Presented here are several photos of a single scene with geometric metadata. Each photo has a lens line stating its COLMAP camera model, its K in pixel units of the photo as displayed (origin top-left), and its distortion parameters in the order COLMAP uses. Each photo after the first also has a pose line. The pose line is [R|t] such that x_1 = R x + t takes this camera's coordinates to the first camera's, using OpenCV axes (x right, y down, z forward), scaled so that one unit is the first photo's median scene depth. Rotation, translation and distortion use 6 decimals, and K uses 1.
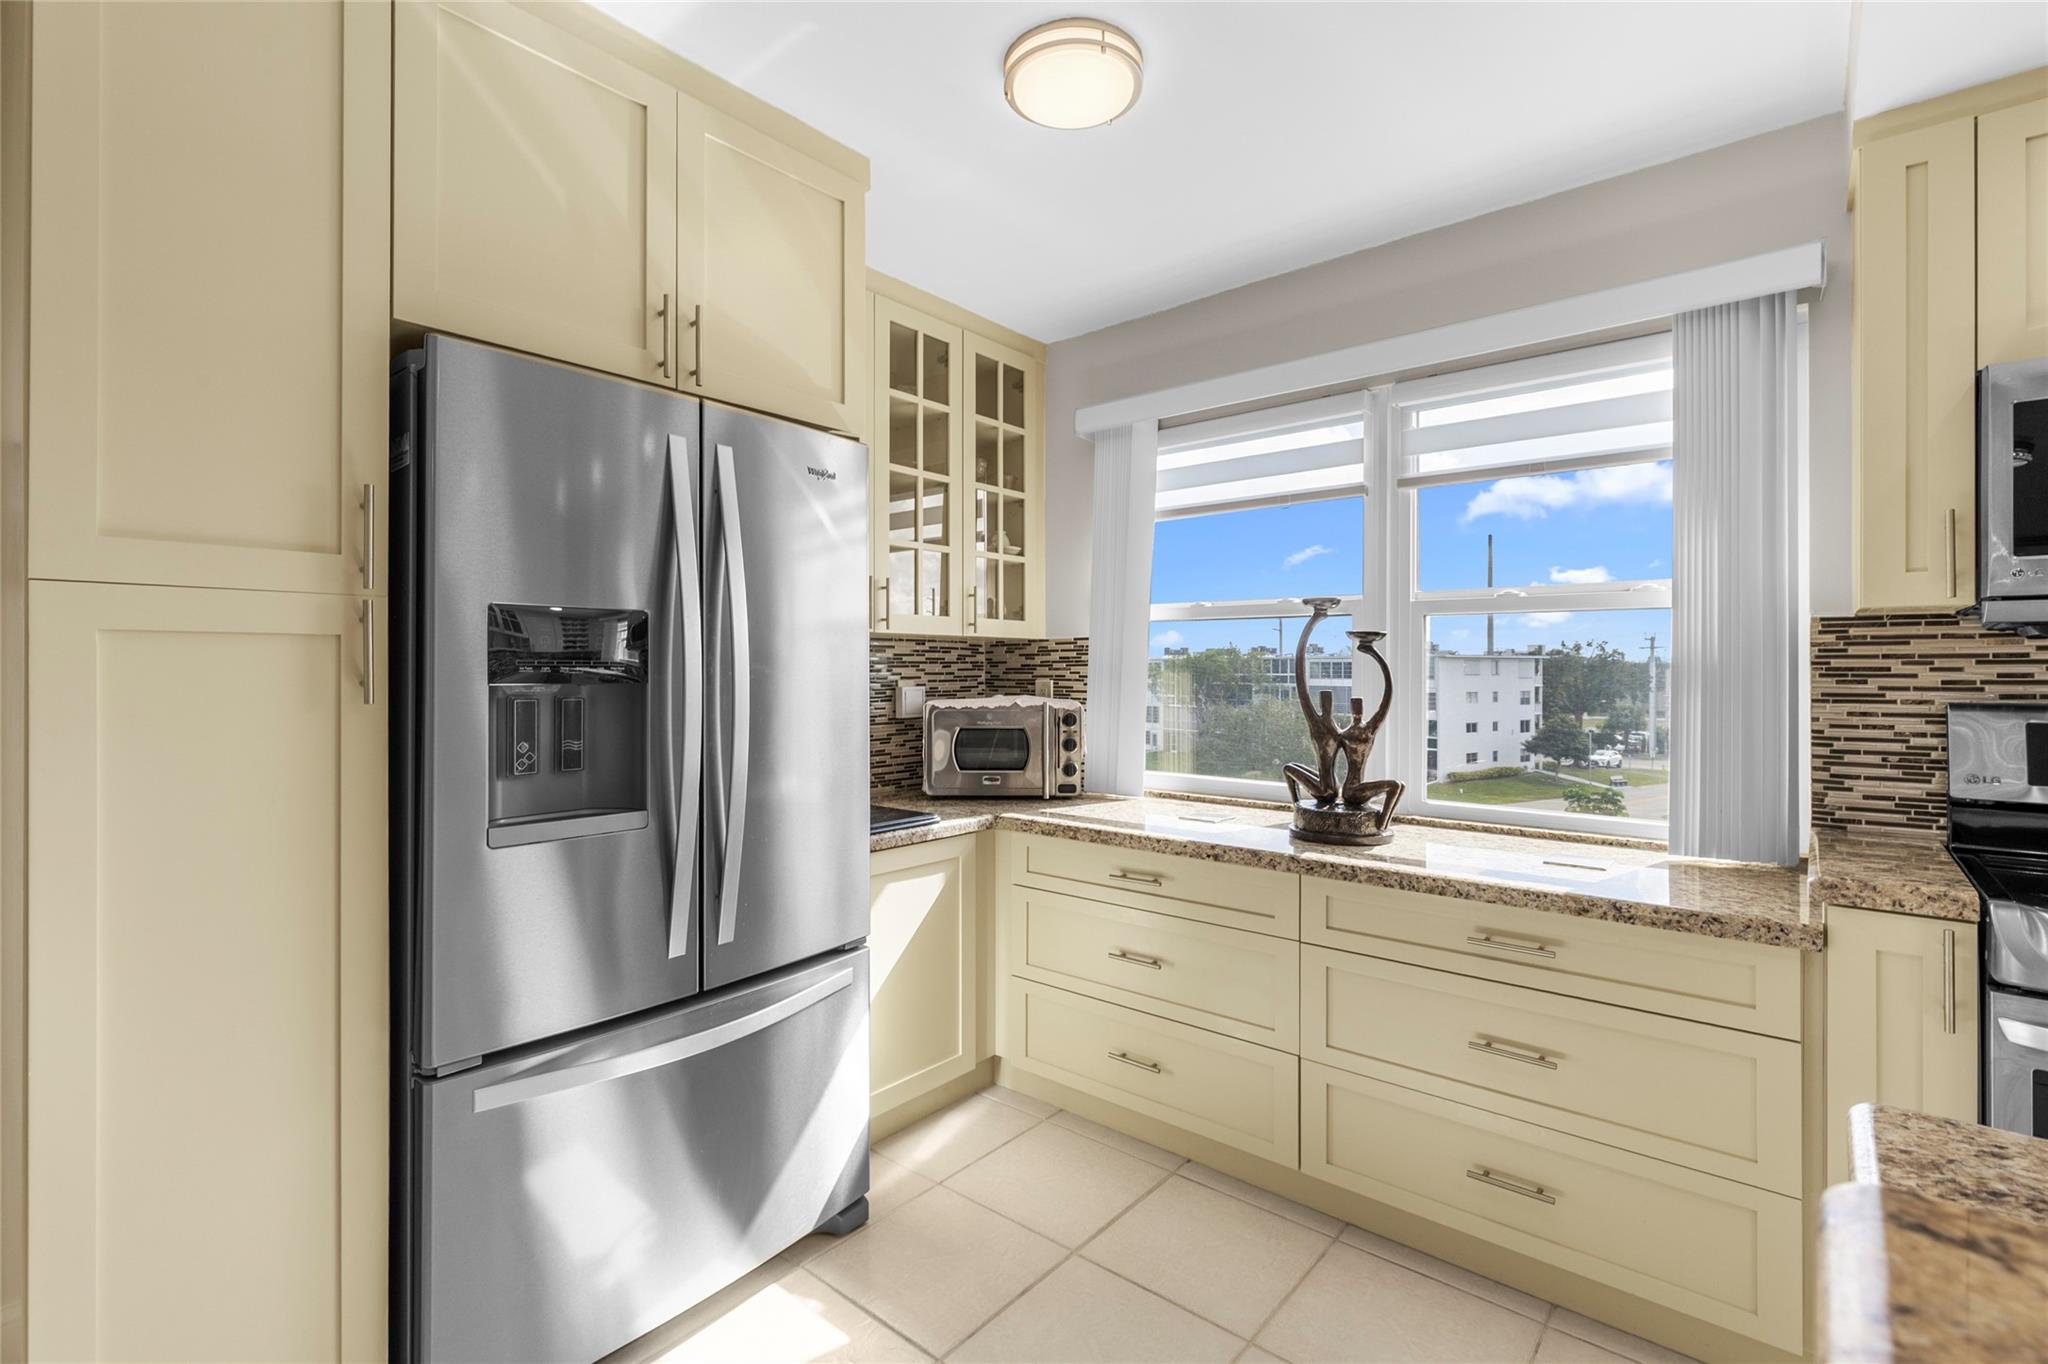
lens RADIAL K [[924.9, 0, 1025.4], [0, 924.9, 665.6], [0, 0, 1]] dist [-0.000555, -0.000486]
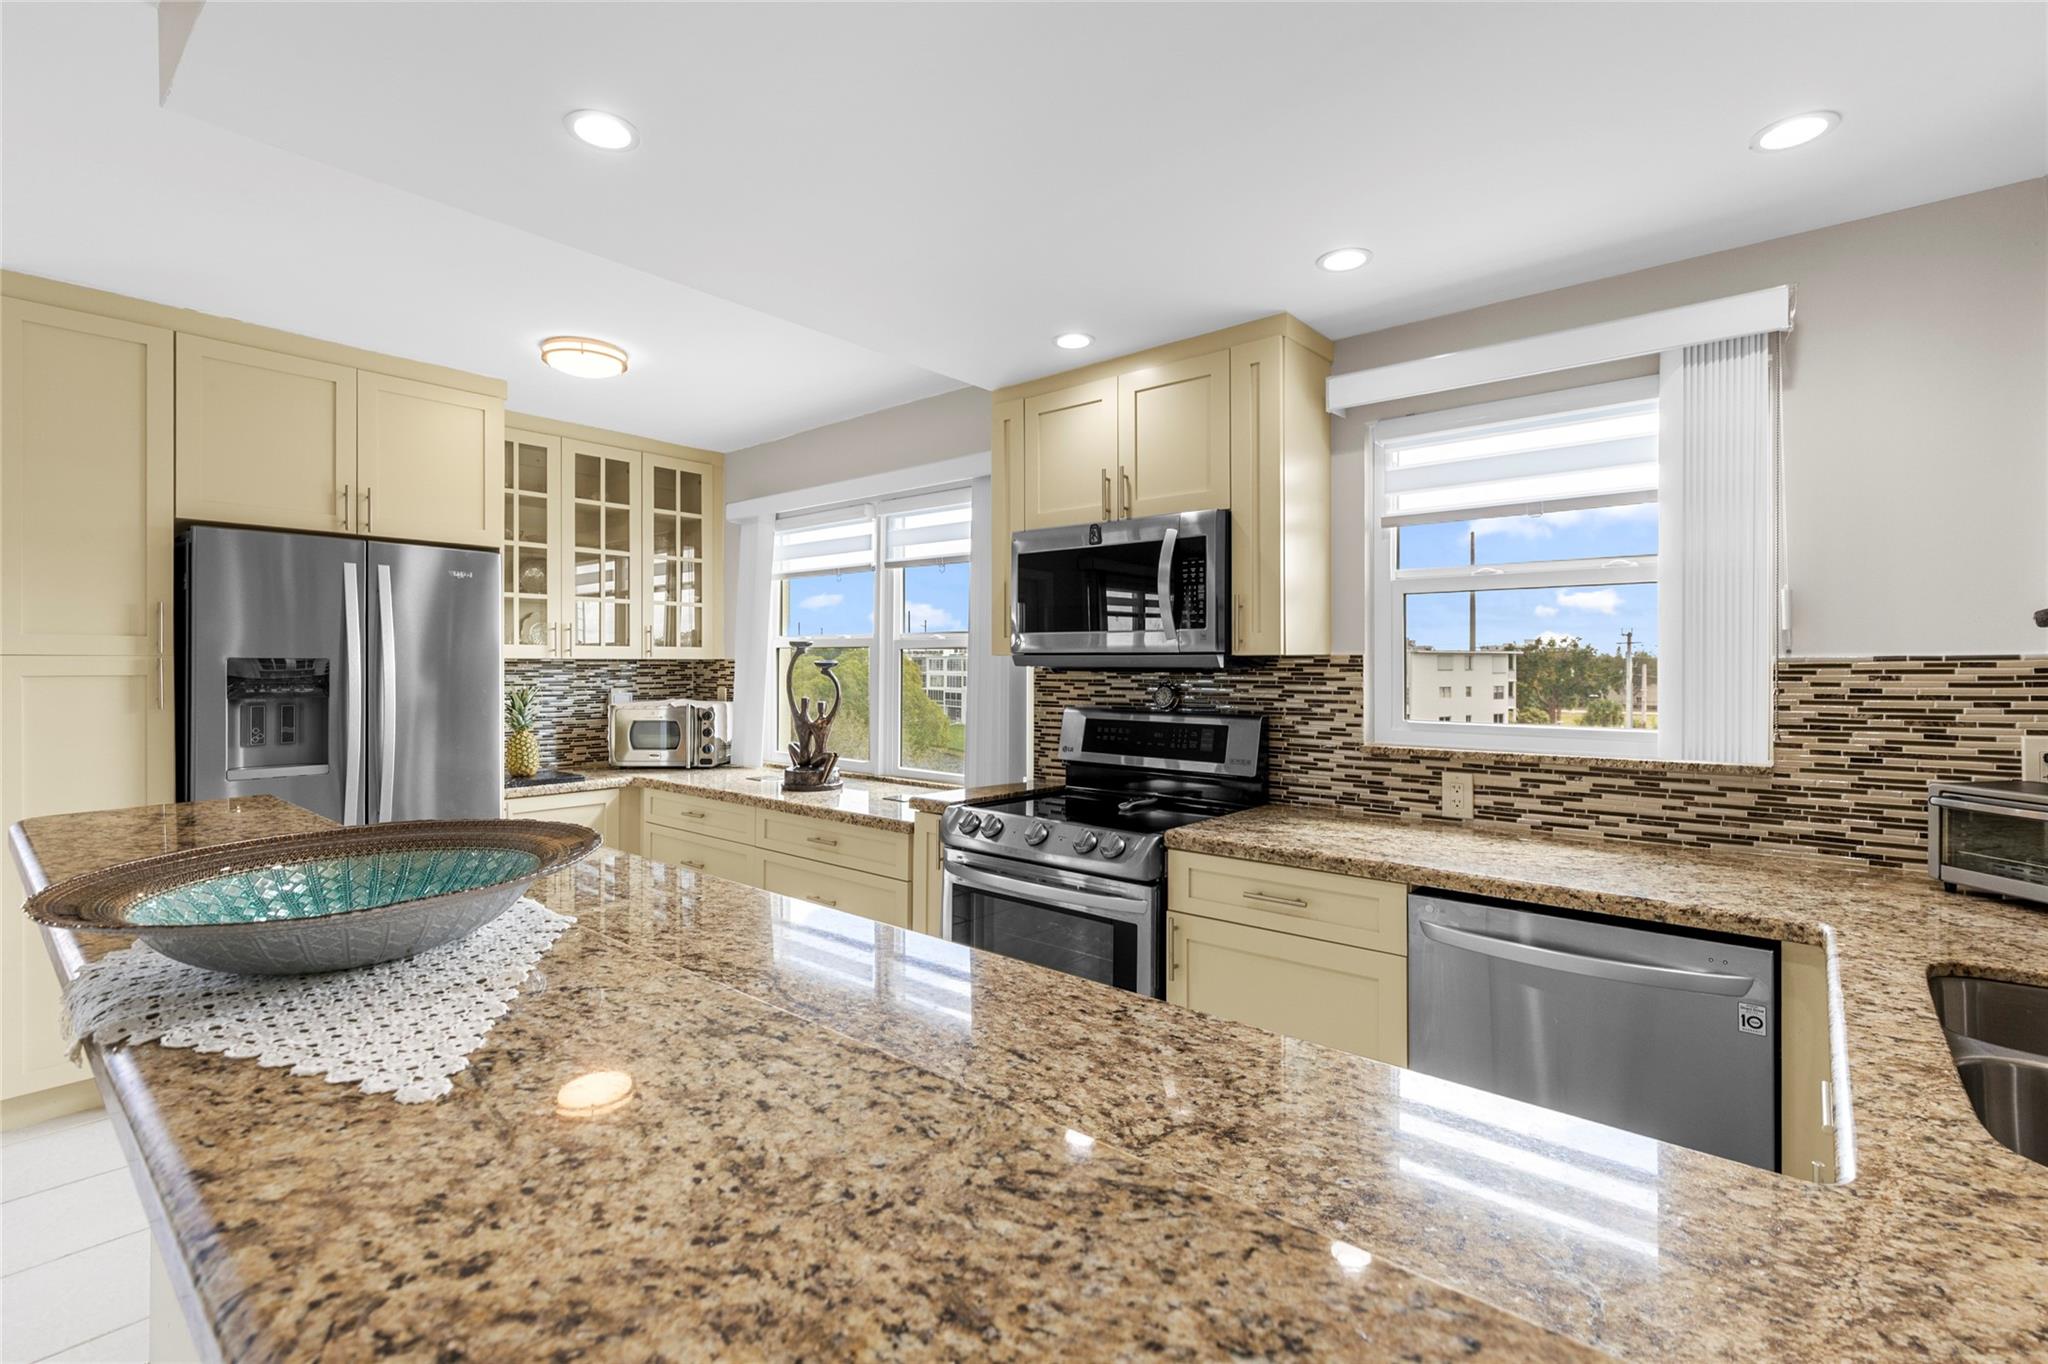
lens RADIAL K [[913.8, 0, 1026.4], [0, 913.8, 662.3], [0, 0, 1]] dist [0.000191, -0.000281]
pose [[0.999991, 0.000365, 0.004298, 0.792678], [-0.000374, 0.999998, 0.002166, -0.044296], [-0.004297, -0.002168, 0.999988, -0.682184]]
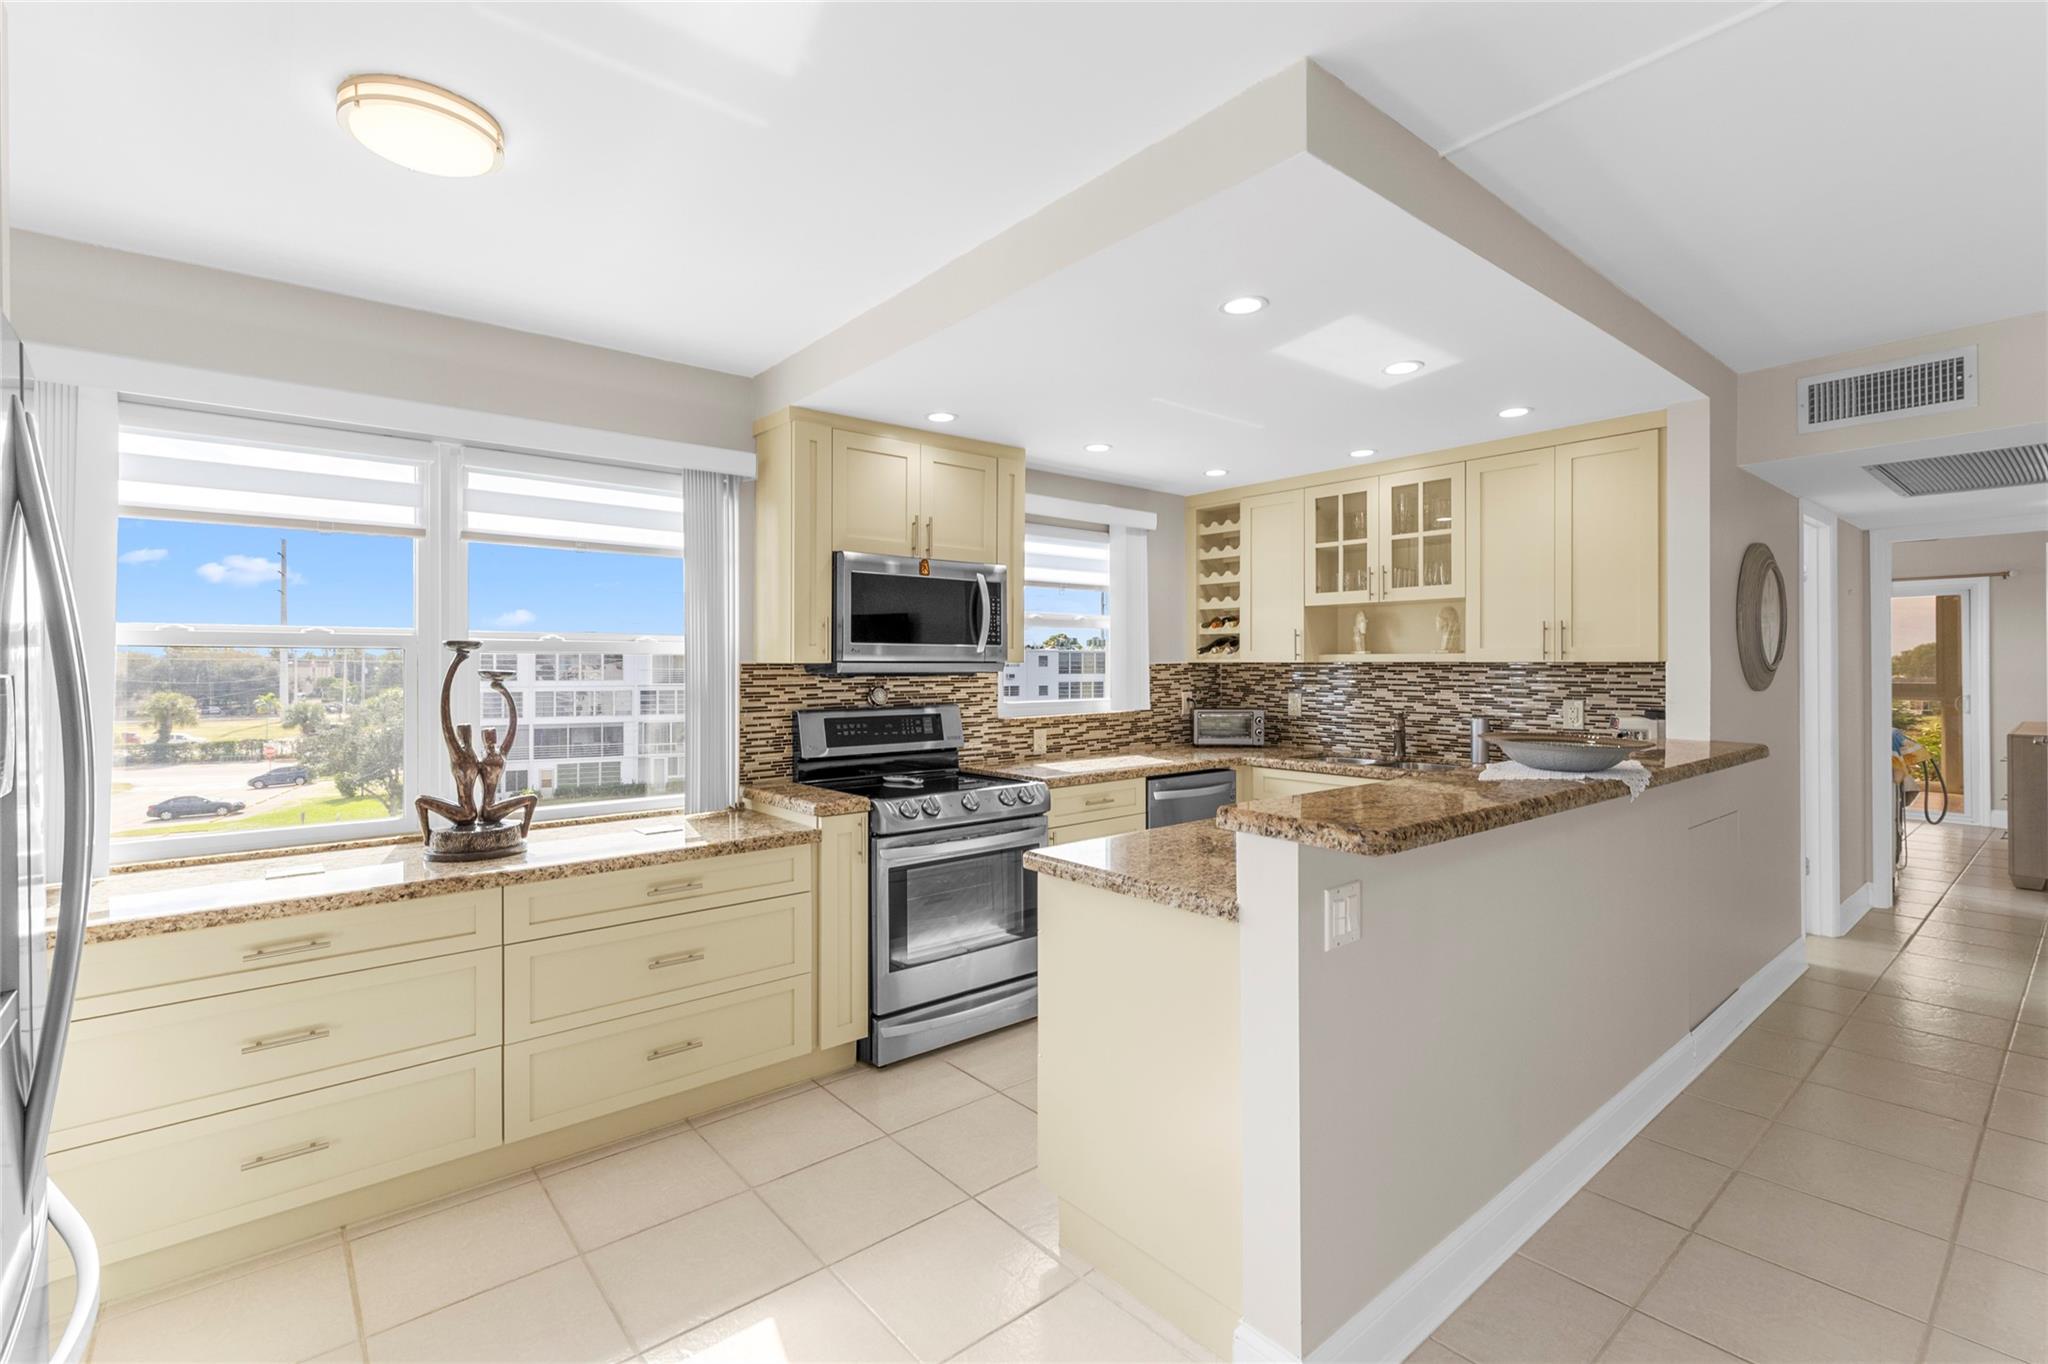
lens RADIAL K [[913.8, 0, 1026.4], [0, 913.8, 662.3], [0, 0, 1]] dist [0.000191, -0.000281]
pose [[0.167624, -0.001002, 0.985851, -0.717938], [-0.001391, 0.999998, 0.001253, -0.055576], [-0.985850, -0.001581, 0.167622, 0.171146]]
